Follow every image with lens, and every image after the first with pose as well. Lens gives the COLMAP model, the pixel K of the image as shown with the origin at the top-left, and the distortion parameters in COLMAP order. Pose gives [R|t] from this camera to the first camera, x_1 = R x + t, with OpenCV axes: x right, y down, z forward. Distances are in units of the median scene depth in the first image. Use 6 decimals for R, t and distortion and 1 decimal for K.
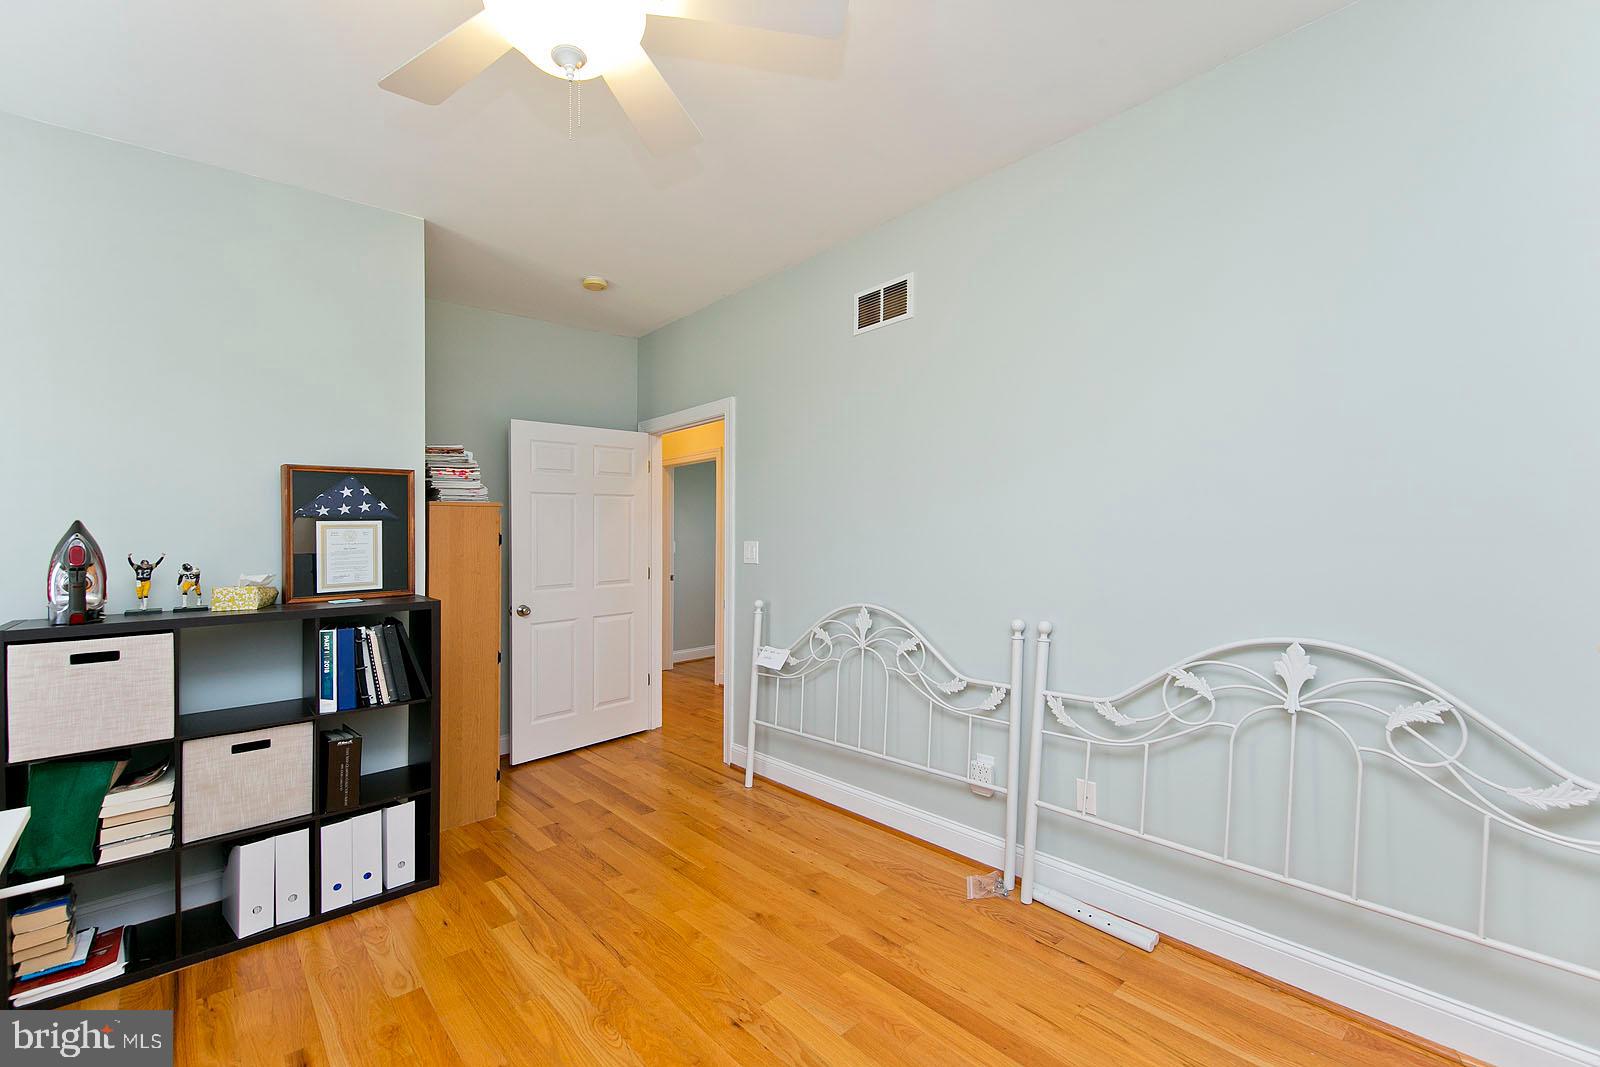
lens RADIAL K [[666.1, 0, 793.6], [0, 666.1, 569.4], [0, 0, 1]] dist [0.000930, 0.000045]
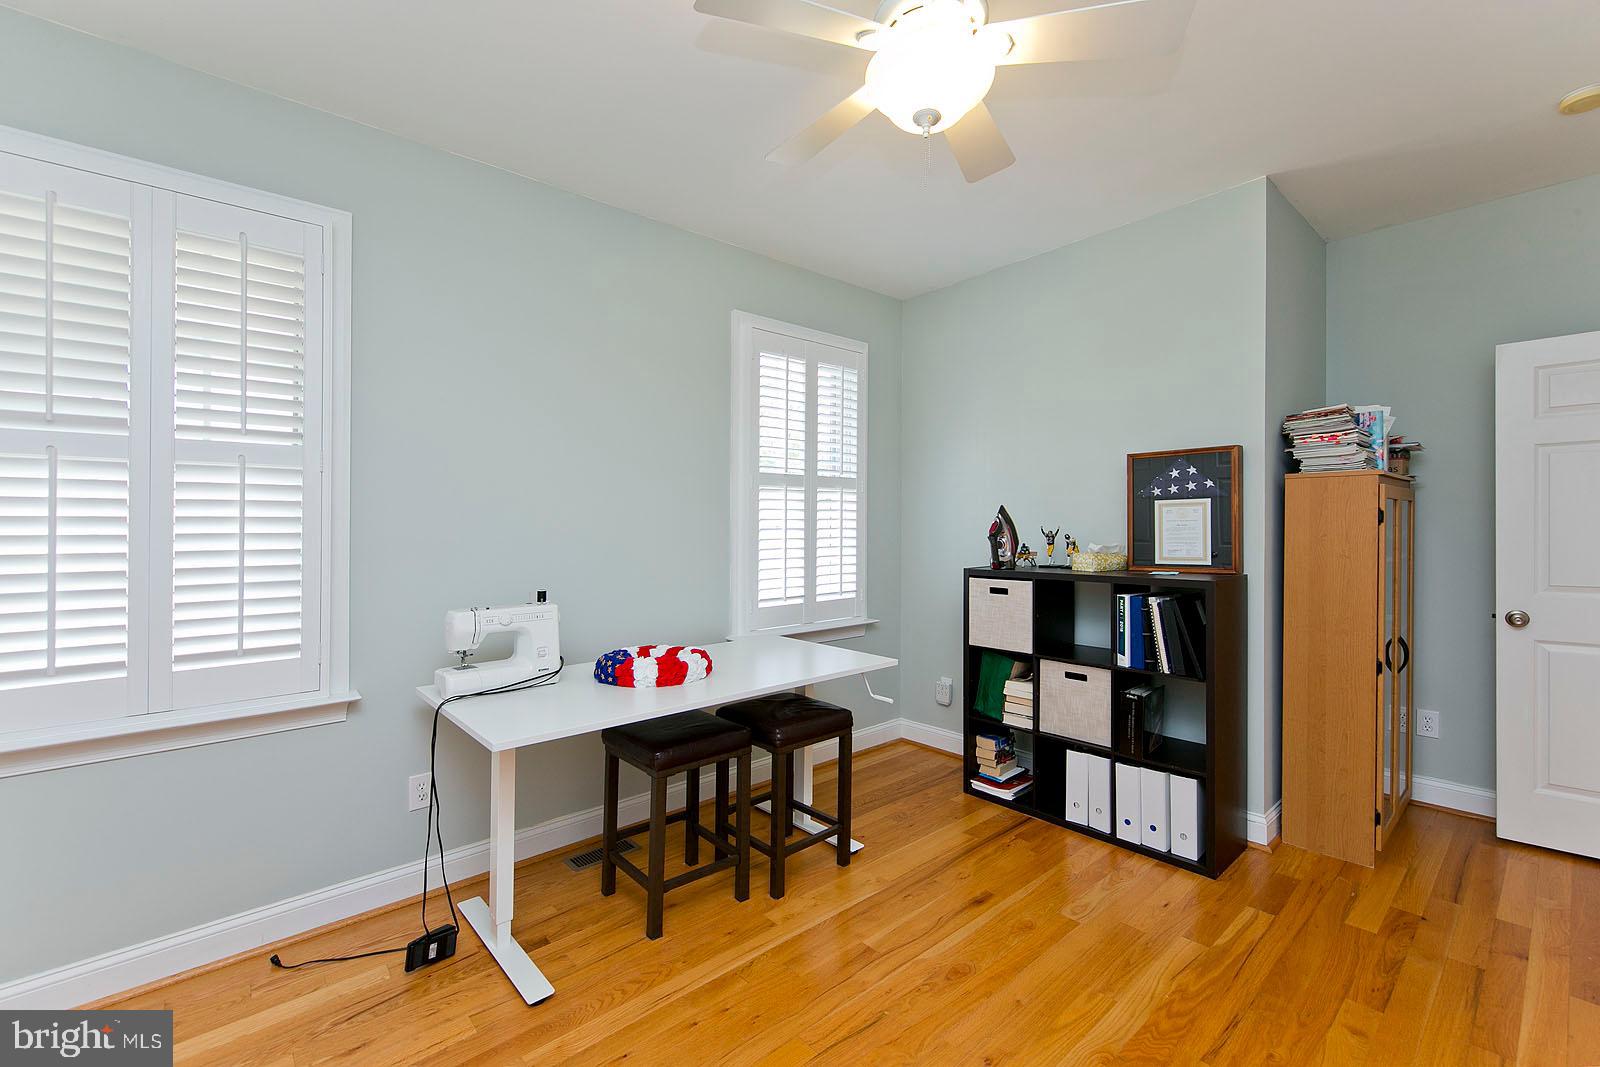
lens RADIAL K [[685.8, 0, 823.1], [0, 685.8, 514.5], [0, 0, 1]] dist [0.002501, 0.000017]
pose [[0.010312, -0.001354, -0.999946, 0.458995], [-0.039256, 0.999228, -0.001758, -0.024567], [0.999176, 0.039272, 0.010250, 0.426603]]
